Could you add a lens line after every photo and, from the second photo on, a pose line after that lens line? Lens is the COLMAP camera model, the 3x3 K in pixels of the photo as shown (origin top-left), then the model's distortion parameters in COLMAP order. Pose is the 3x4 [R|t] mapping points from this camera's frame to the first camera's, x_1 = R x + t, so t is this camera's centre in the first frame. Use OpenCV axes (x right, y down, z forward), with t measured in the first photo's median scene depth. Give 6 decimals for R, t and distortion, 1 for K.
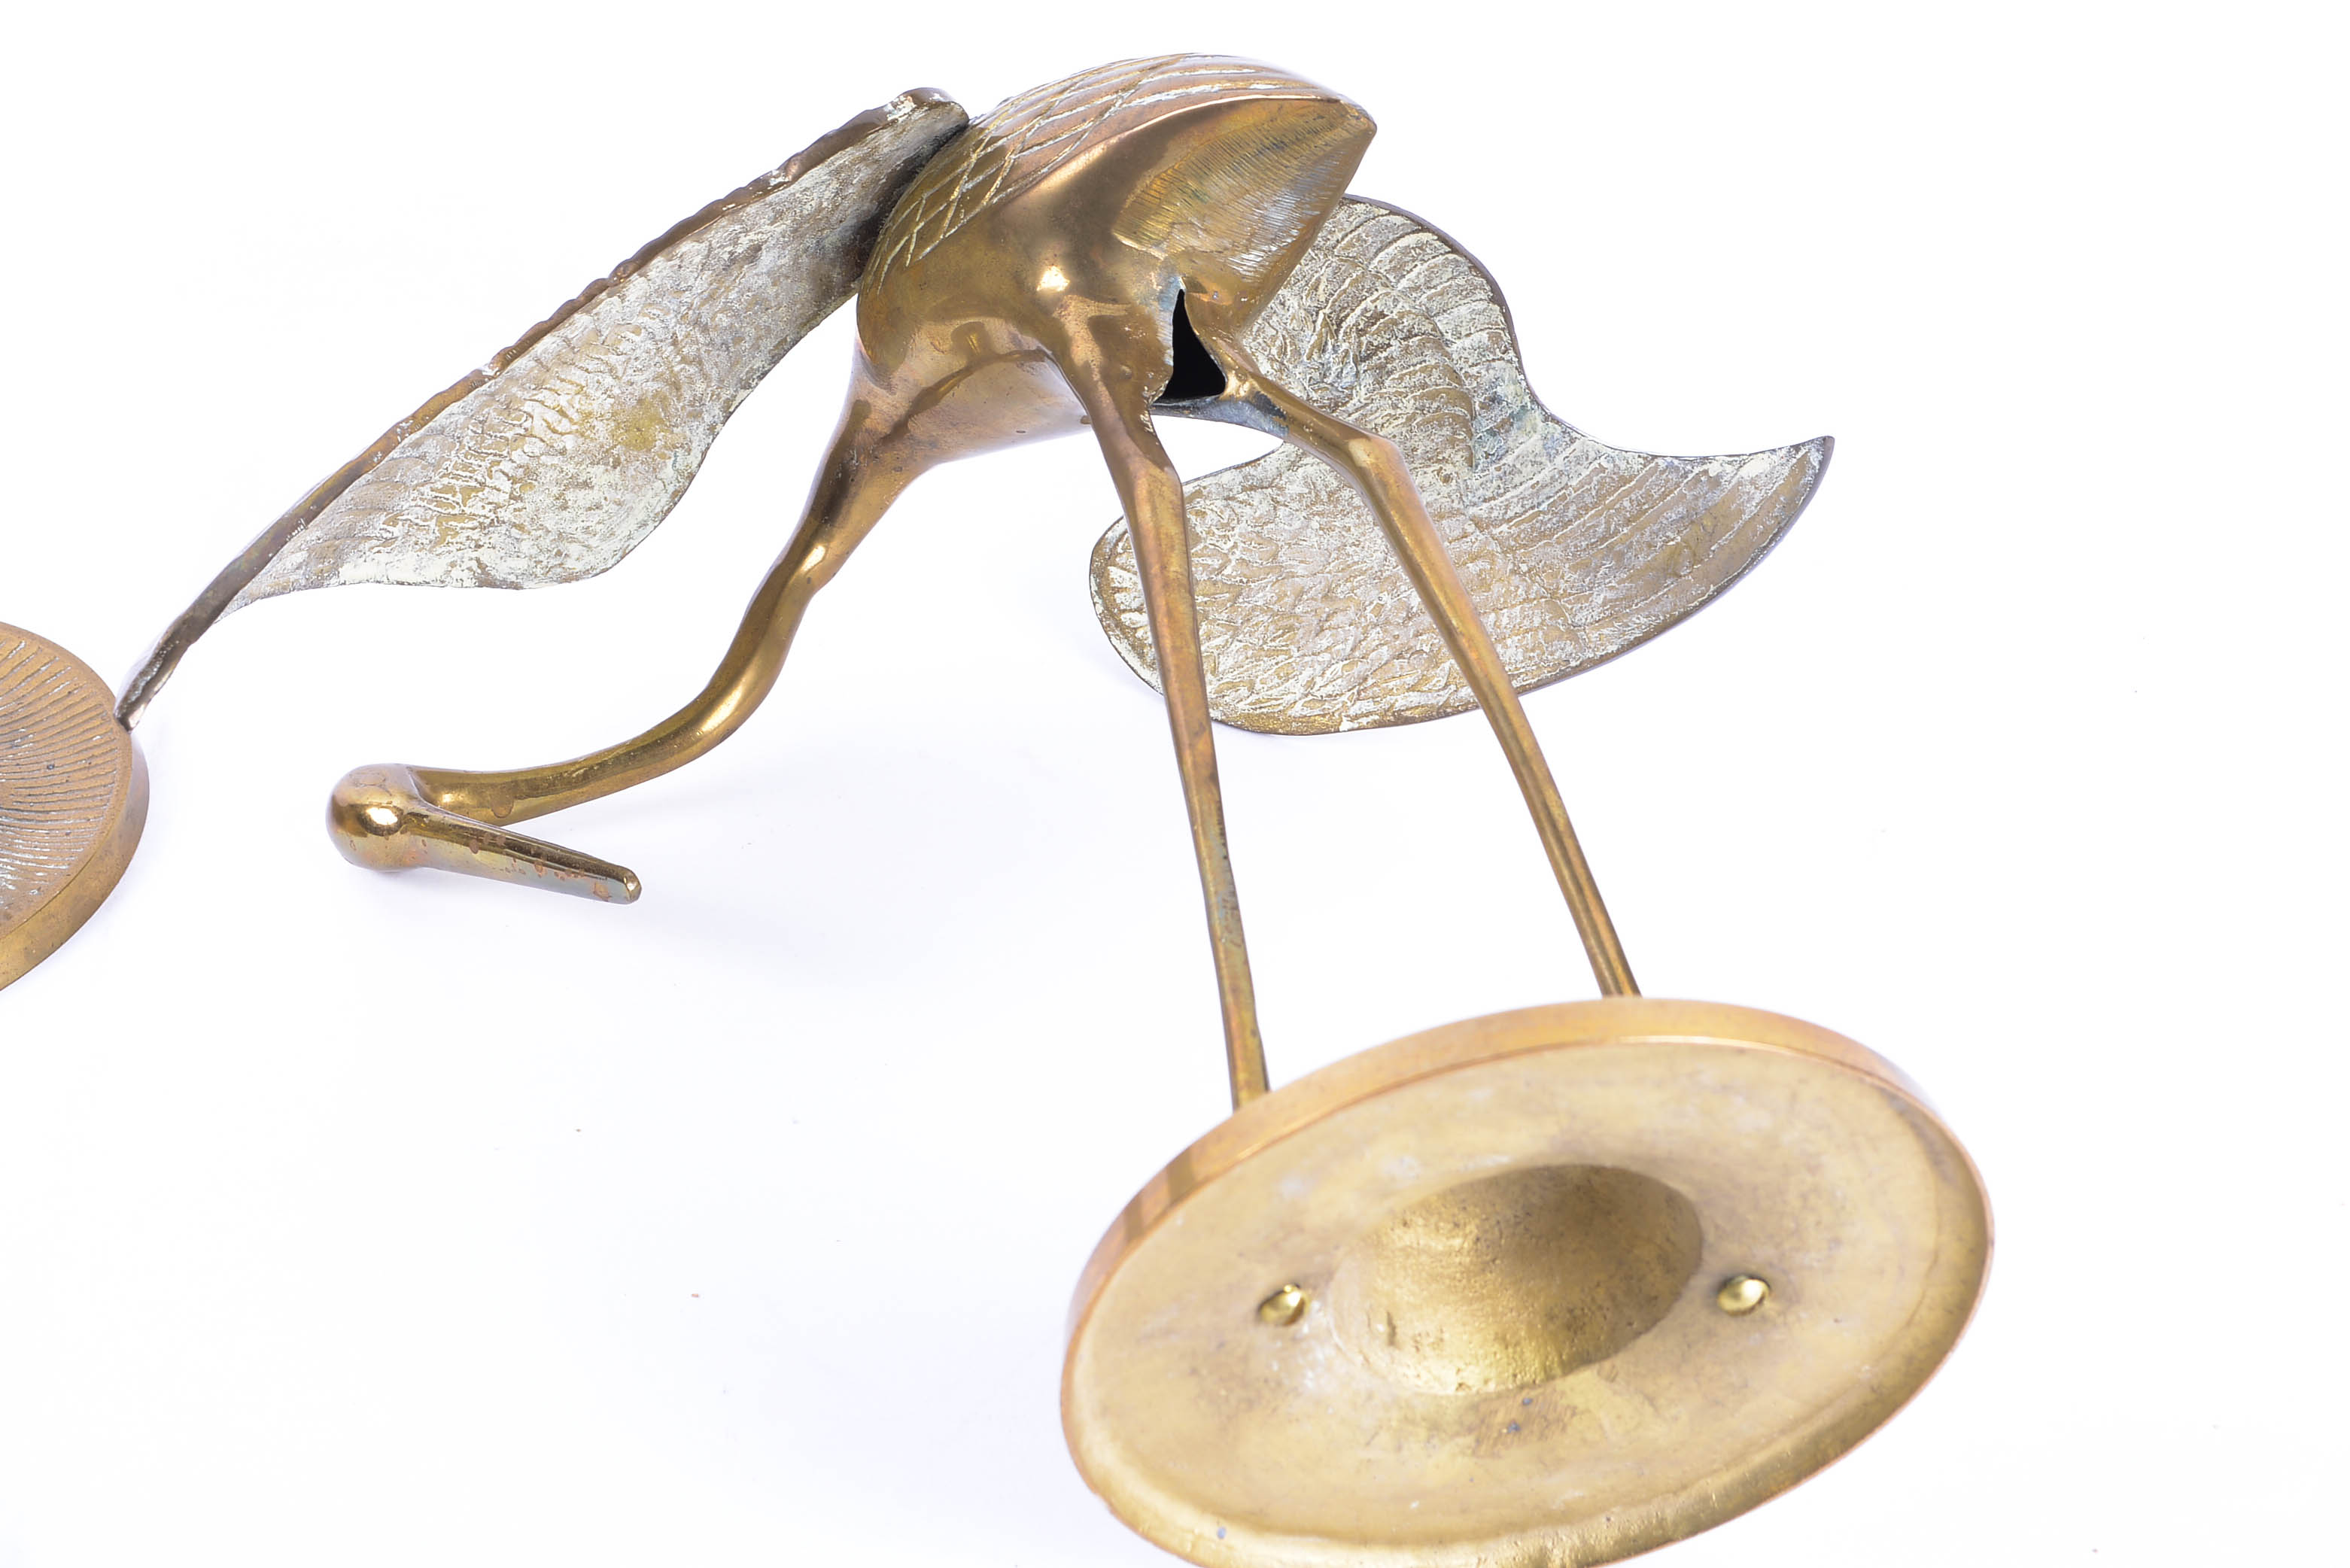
lens RADIAL K [[3994.4, 0, 1175.0], [0, 3994.4, 784.0], [0, 0, 1]] dist [-0.018683, -0.006377]
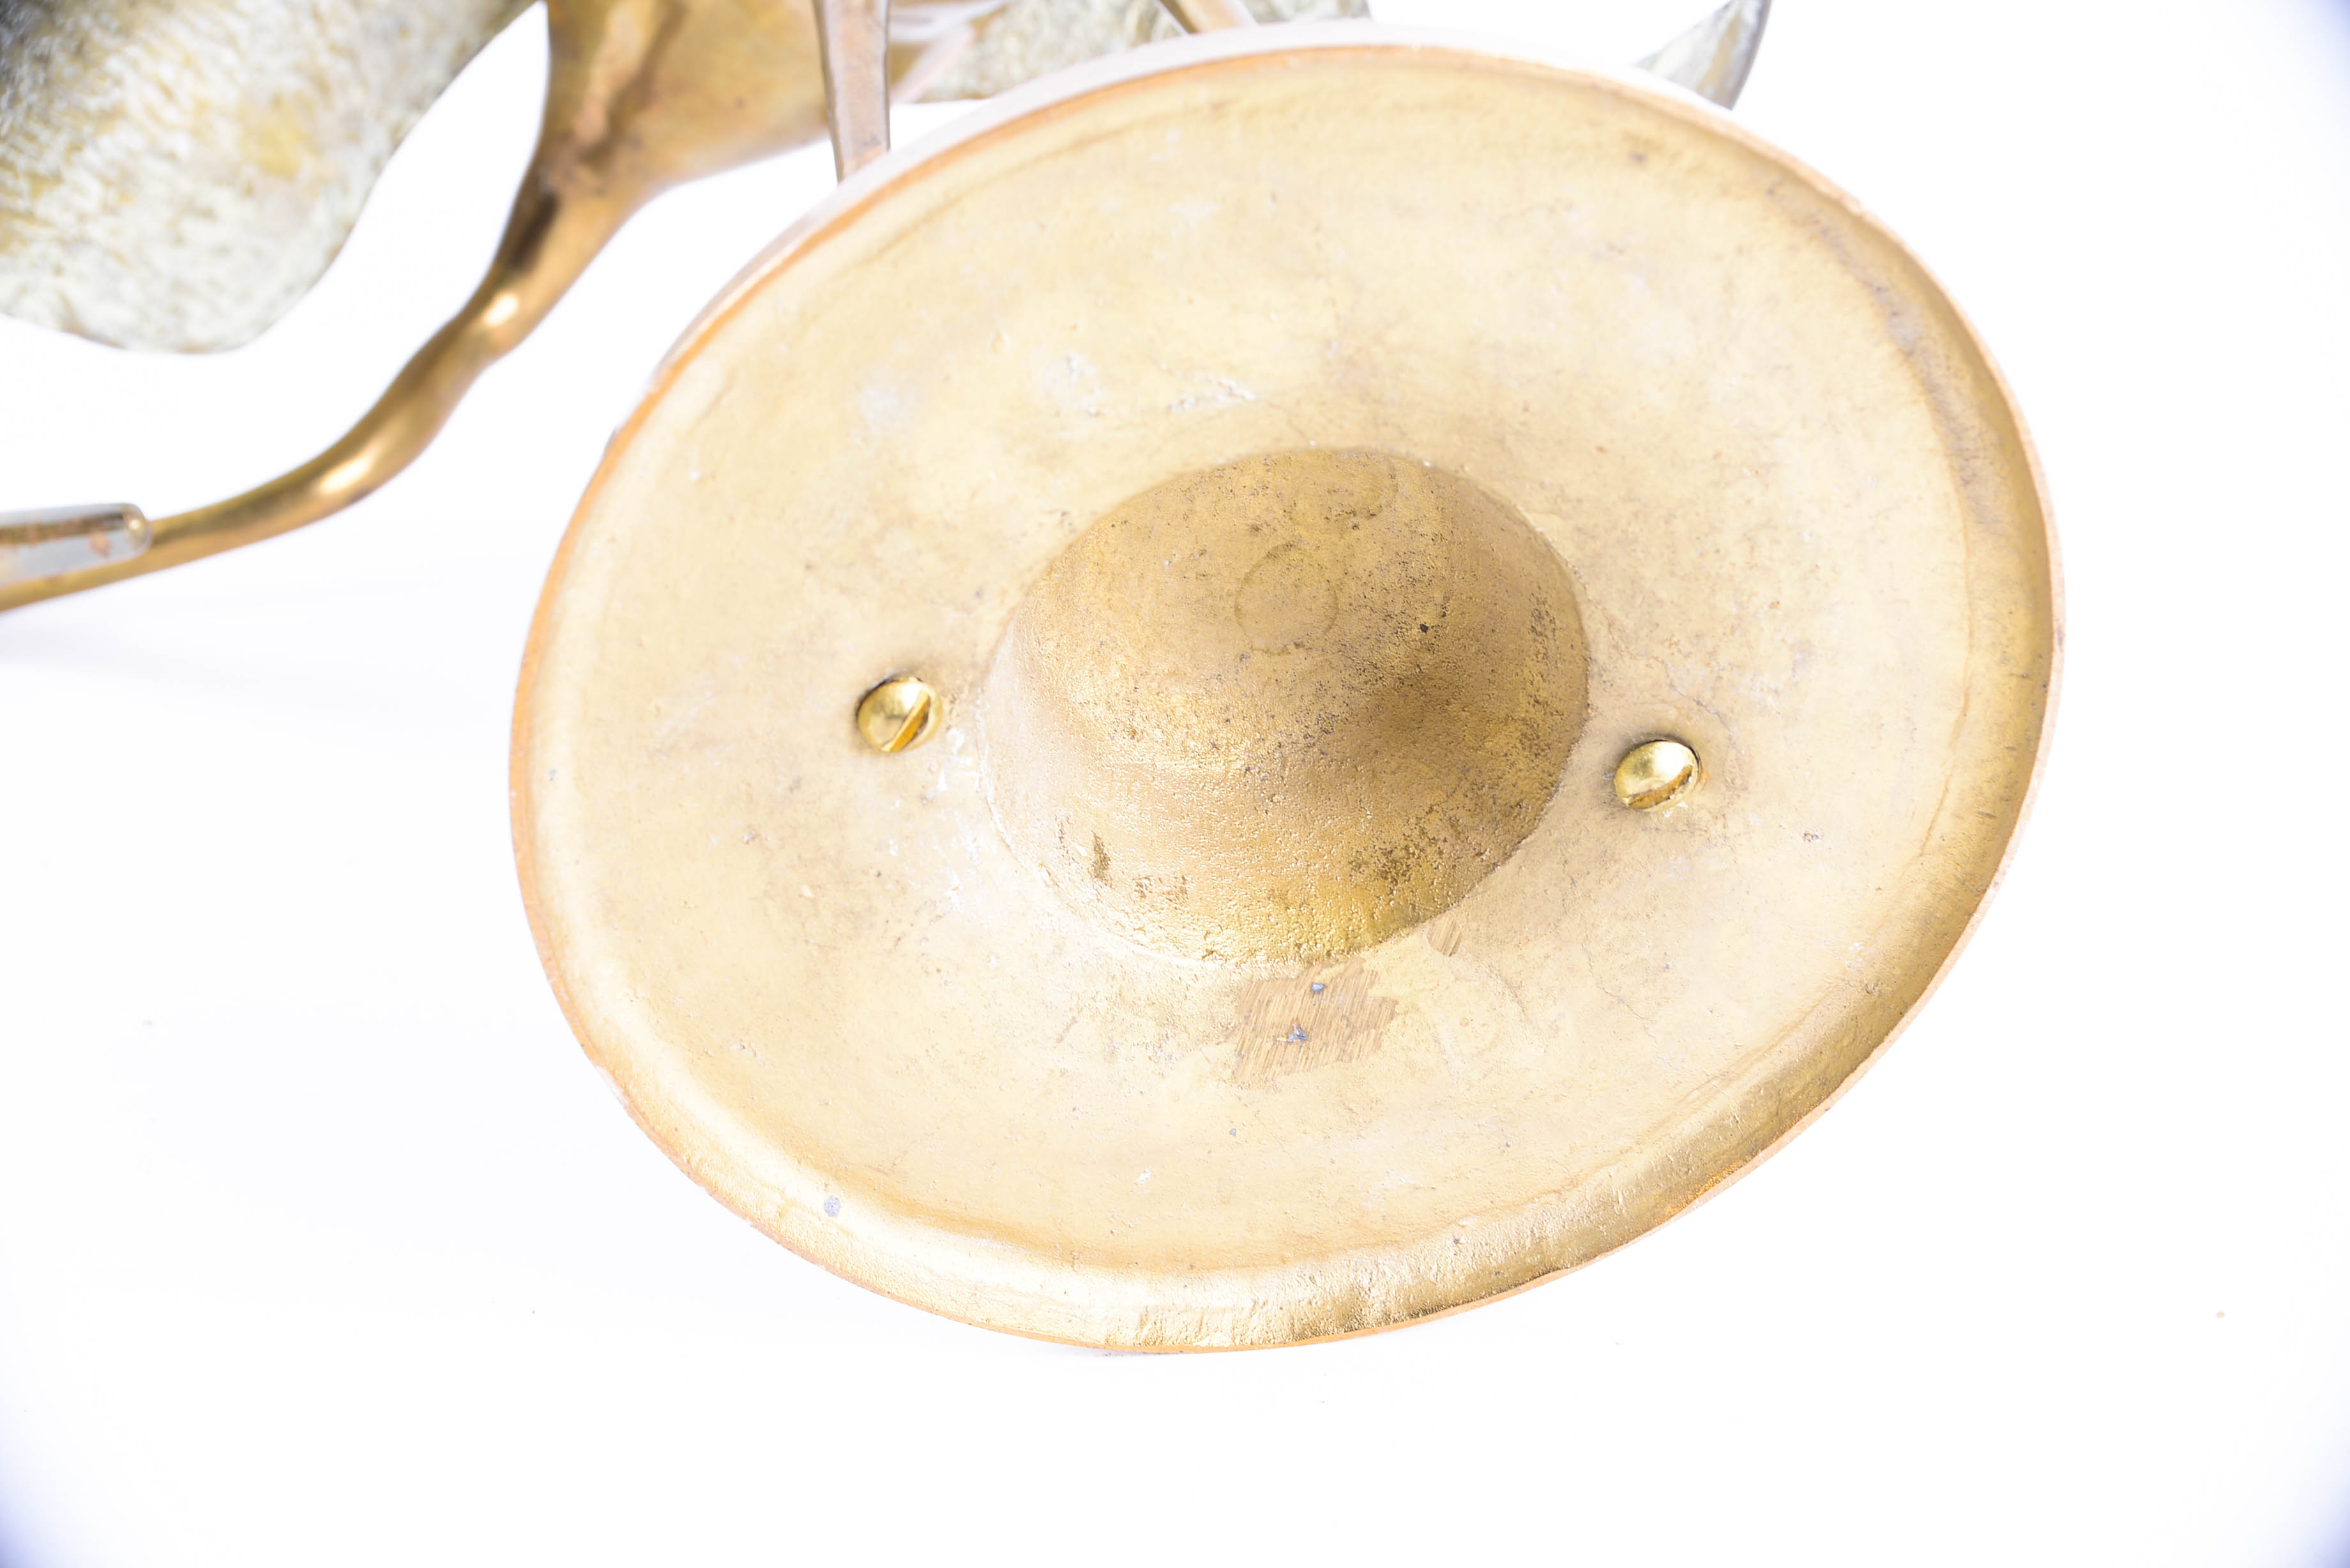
lens RADIAL K [[3574.2, 0, 1175.0], [0, 3574.2, 784.0], [0, 0, 1]] dist [-0.000484, 0.110187]
pose [[0.999941, 0.010037, -0.004091, 0.067598], [-0.010612, 0.983348, -0.181420, 0.225376], [0.002203, 0.181453, 0.983397, 0.439084]]
